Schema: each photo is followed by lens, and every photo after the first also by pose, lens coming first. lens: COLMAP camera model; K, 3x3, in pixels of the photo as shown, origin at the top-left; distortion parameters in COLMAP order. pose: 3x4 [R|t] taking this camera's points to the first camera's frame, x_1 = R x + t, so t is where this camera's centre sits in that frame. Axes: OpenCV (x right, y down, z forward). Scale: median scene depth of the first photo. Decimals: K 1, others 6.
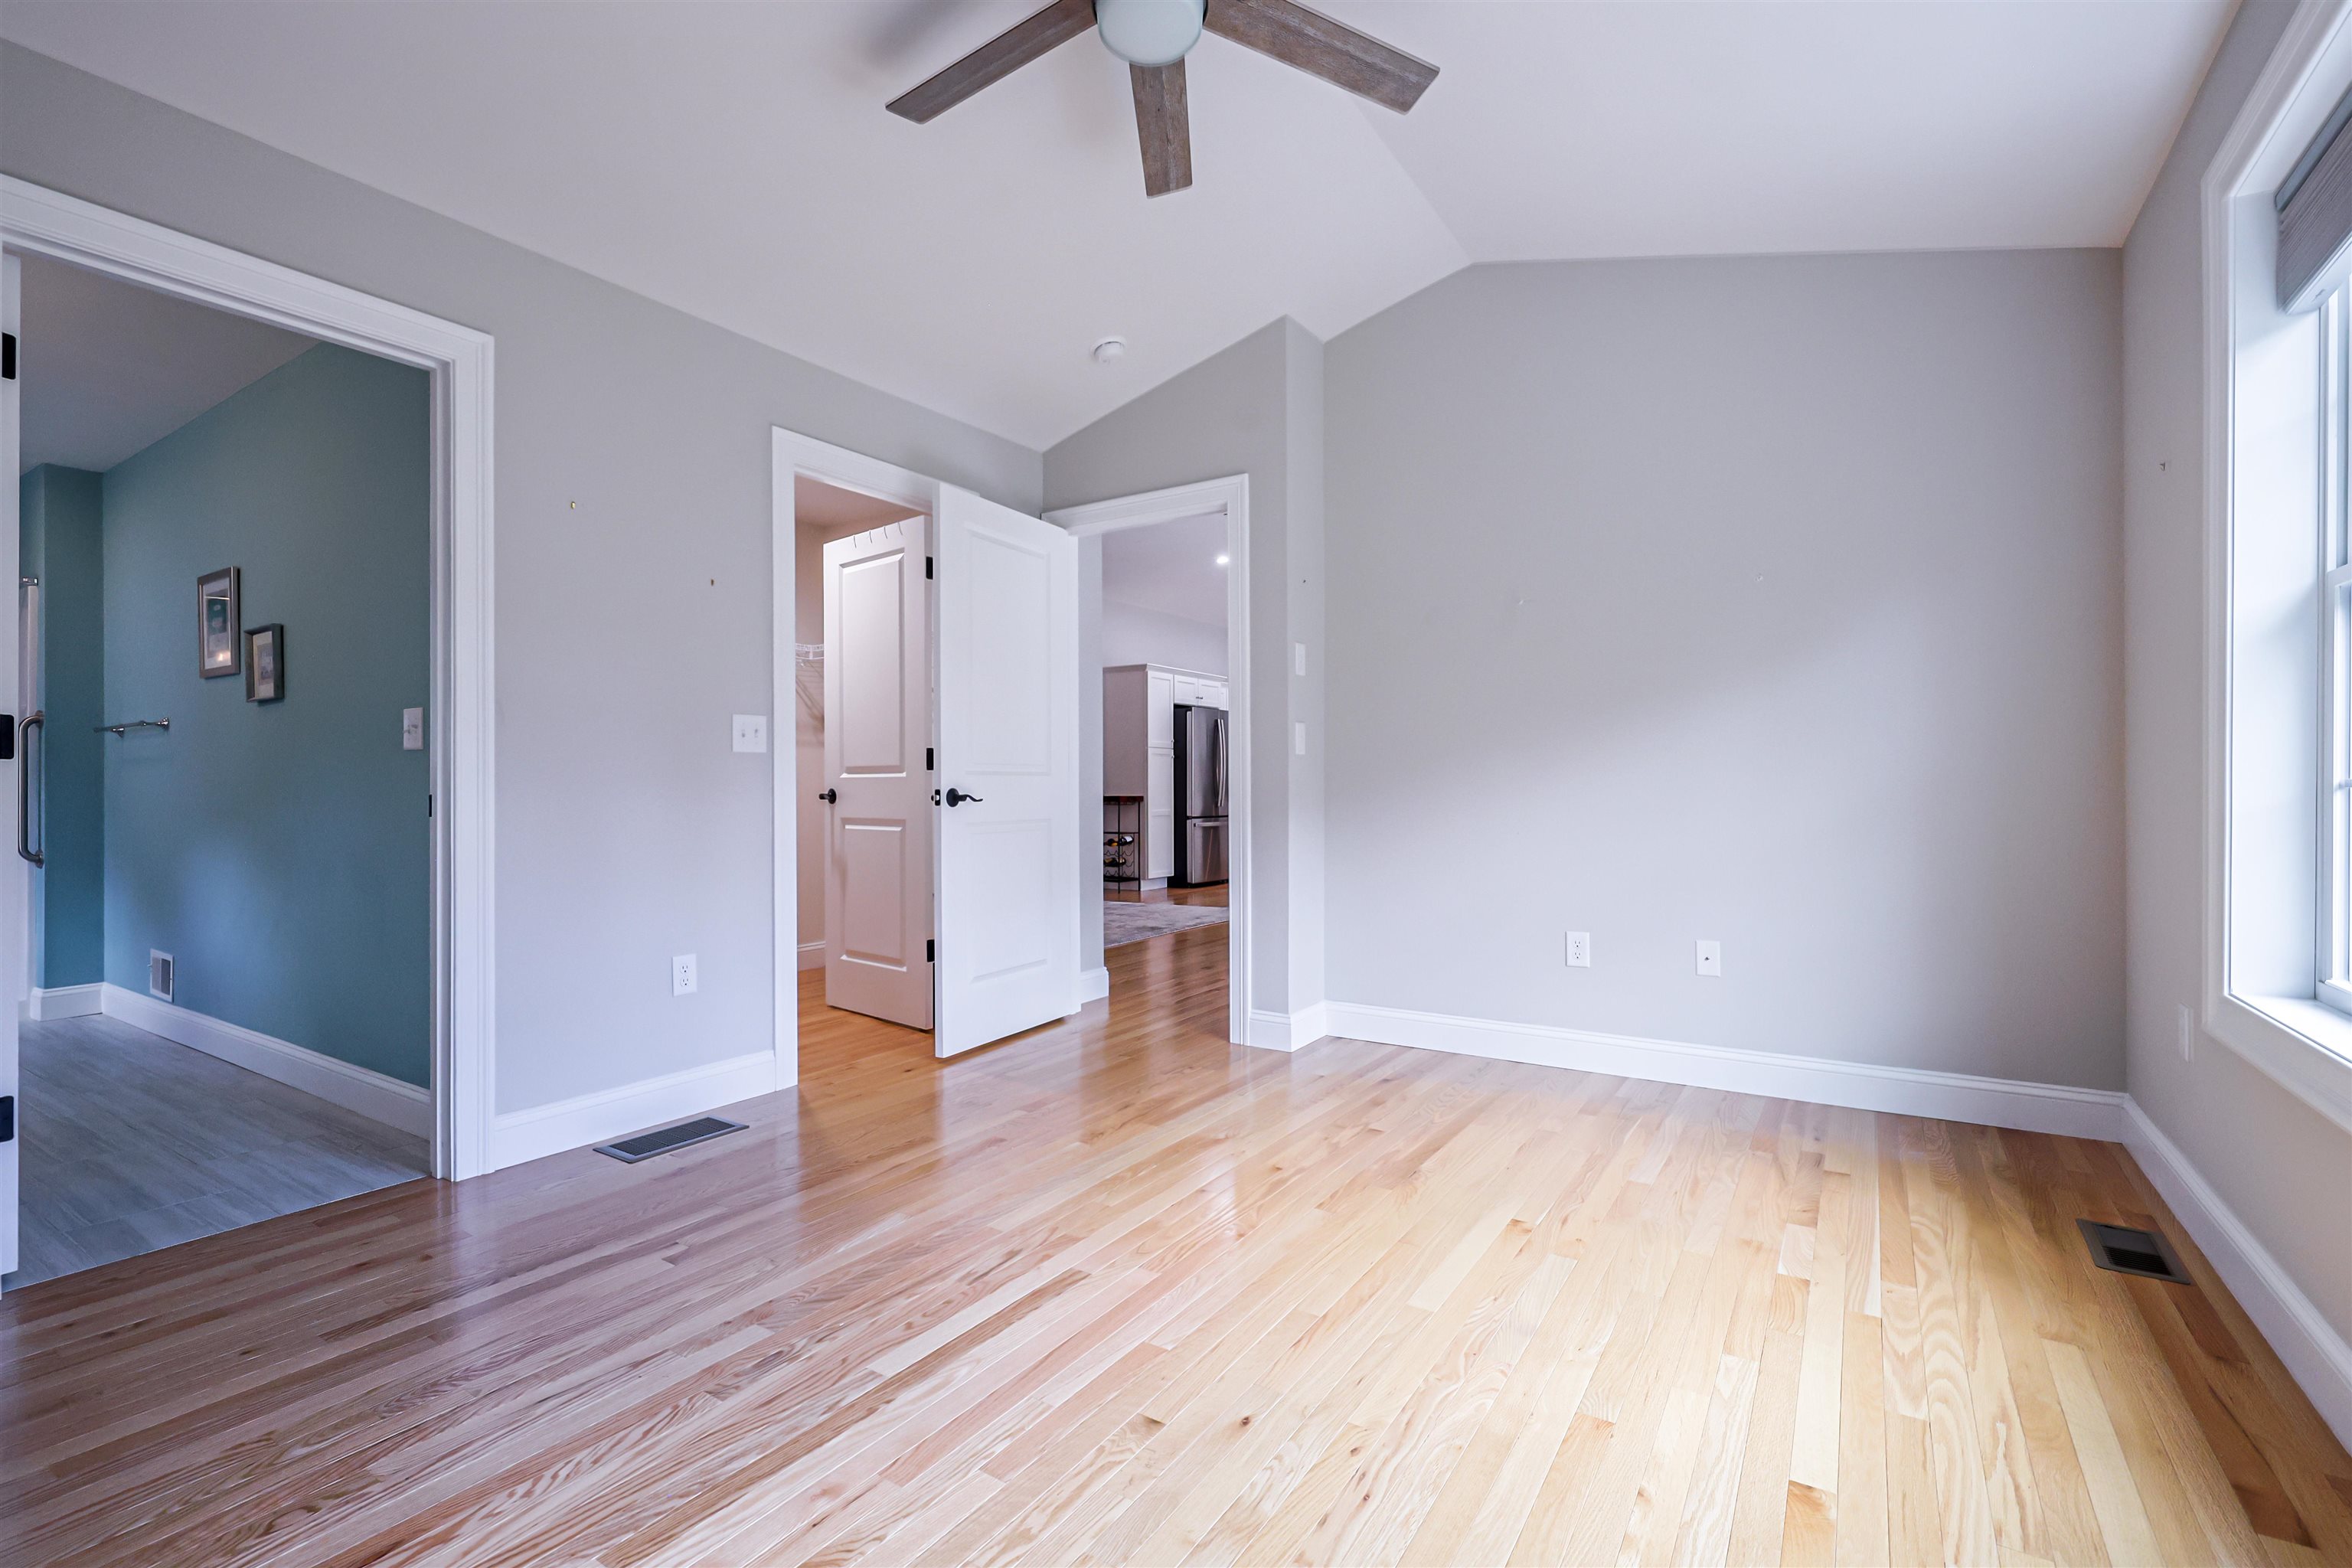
lens RADIAL K [[1063.1, 0, 1169.0], [0, 1063.1, 790.0], [0, 0, 1]] dist [-0.001256, -0.000049]
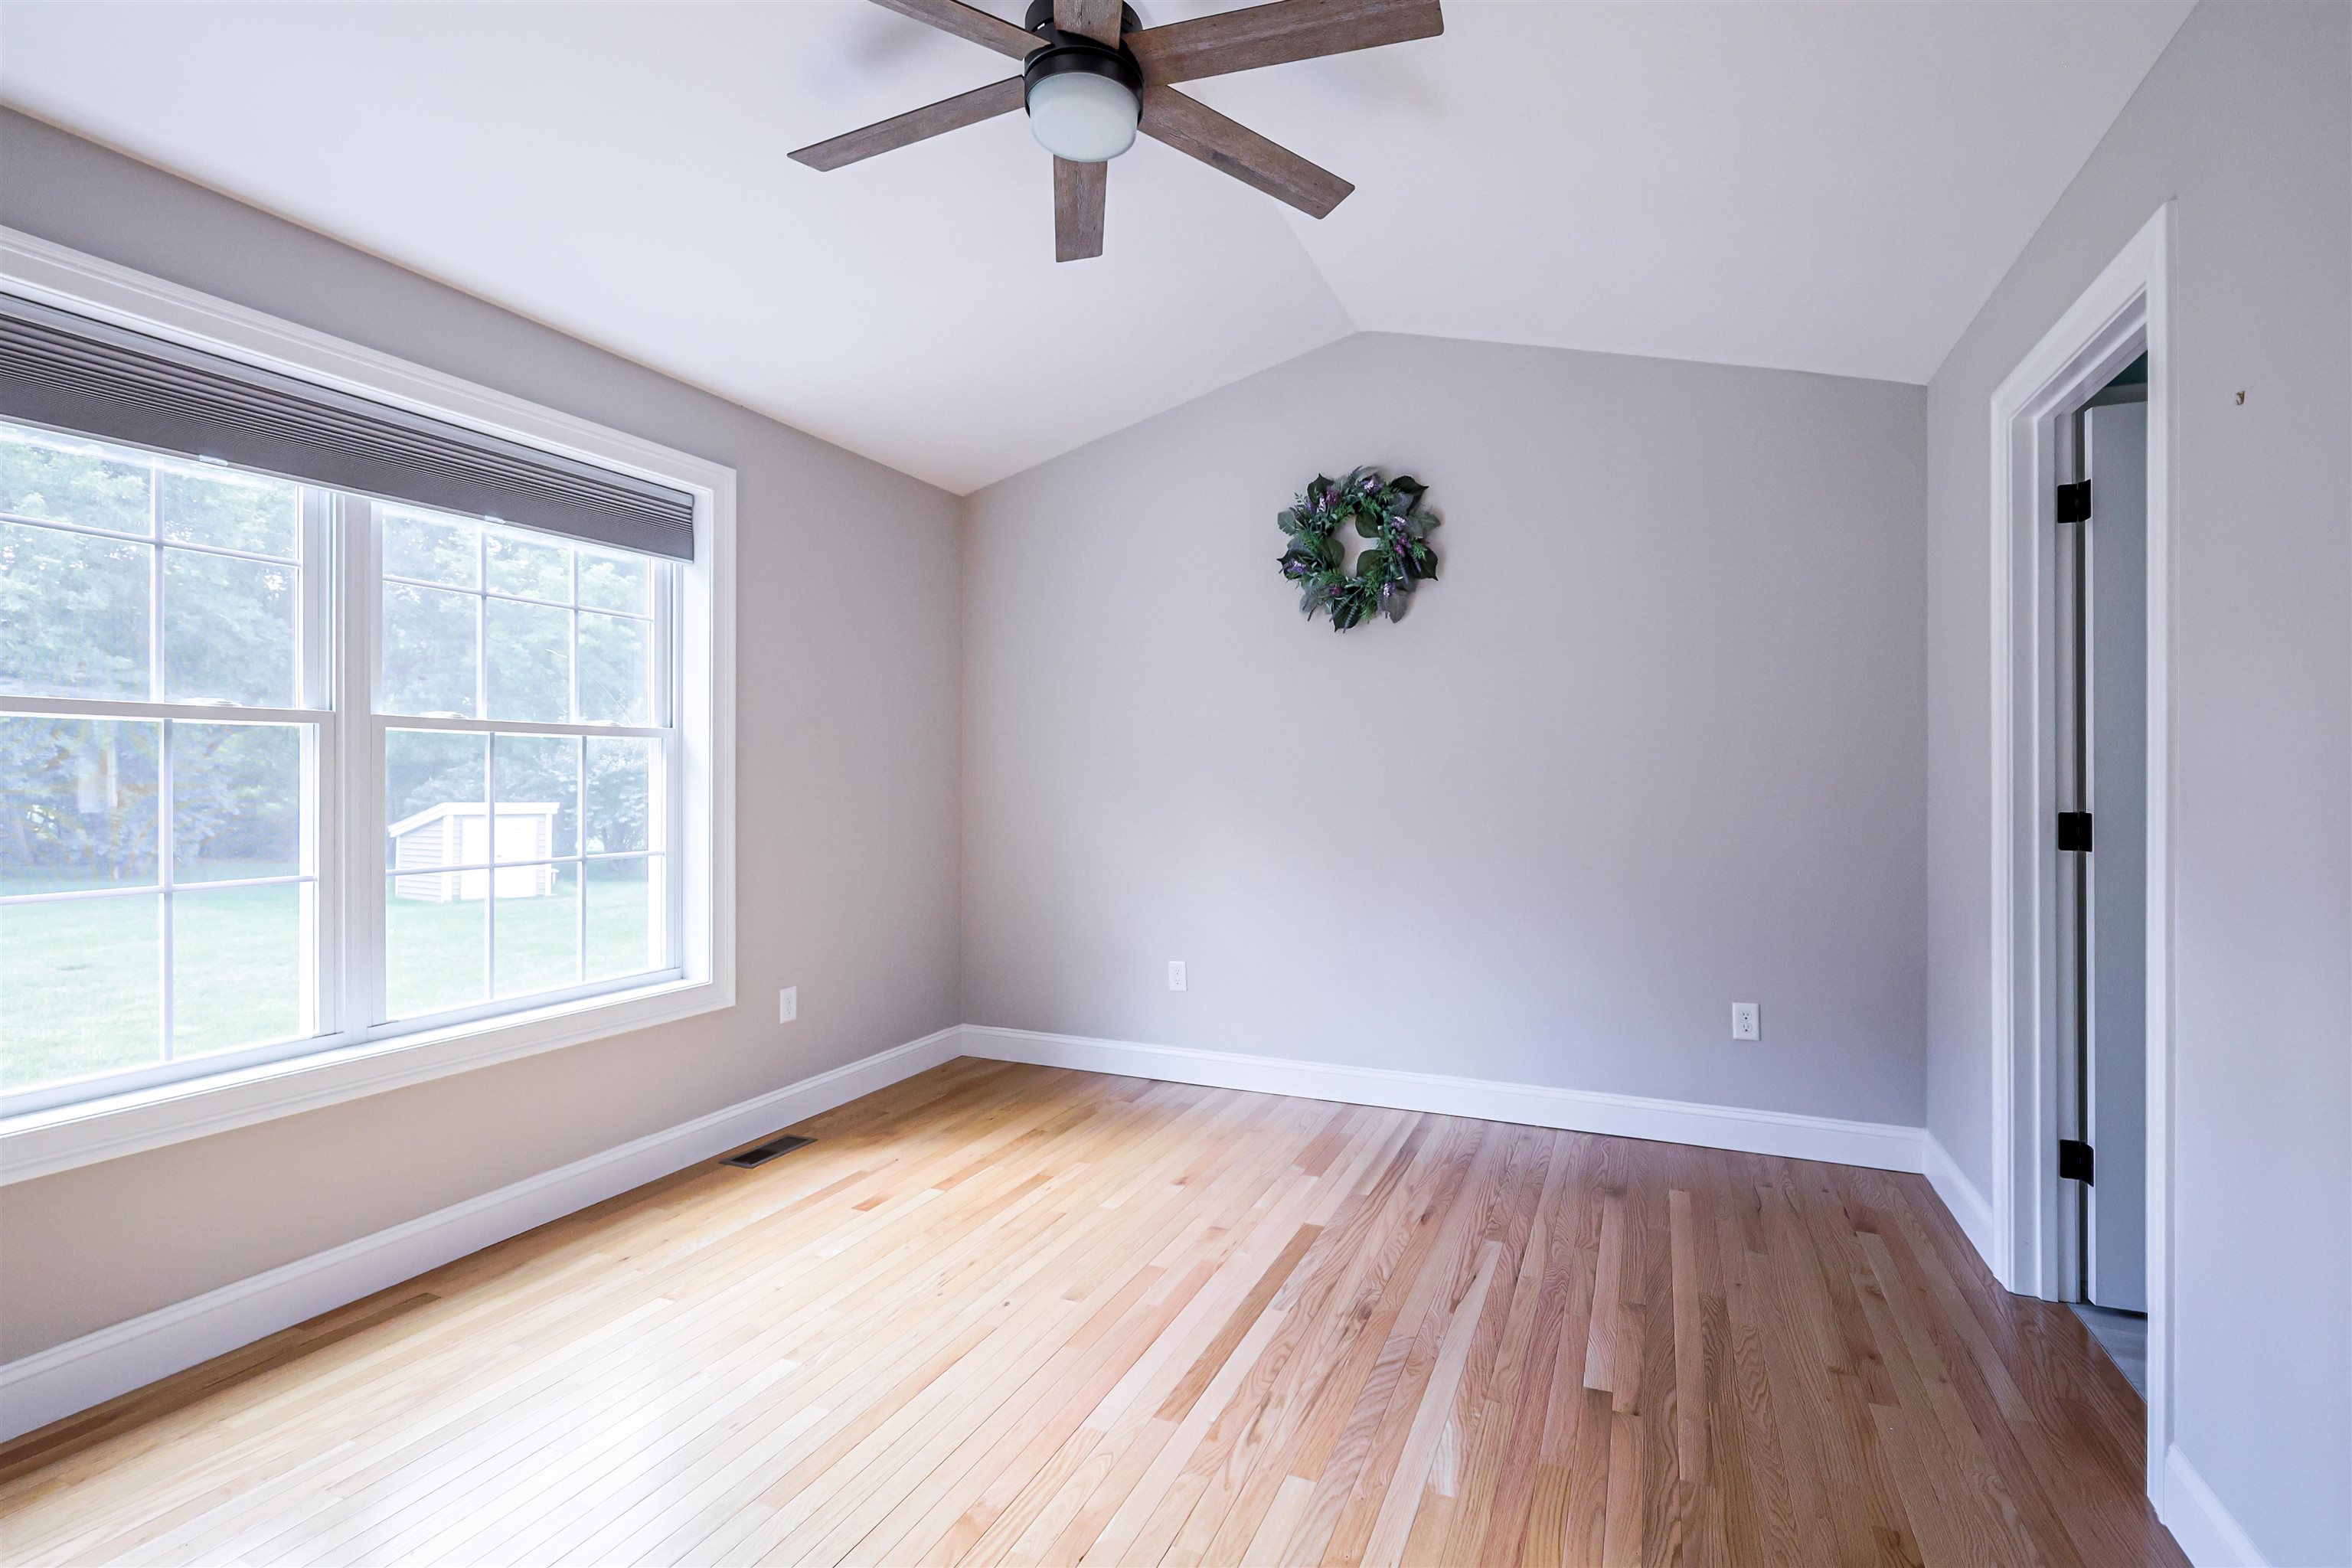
lens RADIAL K [[1063.1, 0, 1186.3], [0, 1063.1, 772.3], [0, 0, 1]] dist [-0.001256, -0.000049]
pose [[-0.986071, 0.004436, -0.166266, 0.054456], [0.004347, 0.999990, 0.000896, -0.122532], [0.166268, 0.000161, -0.986081, 1.996094]]
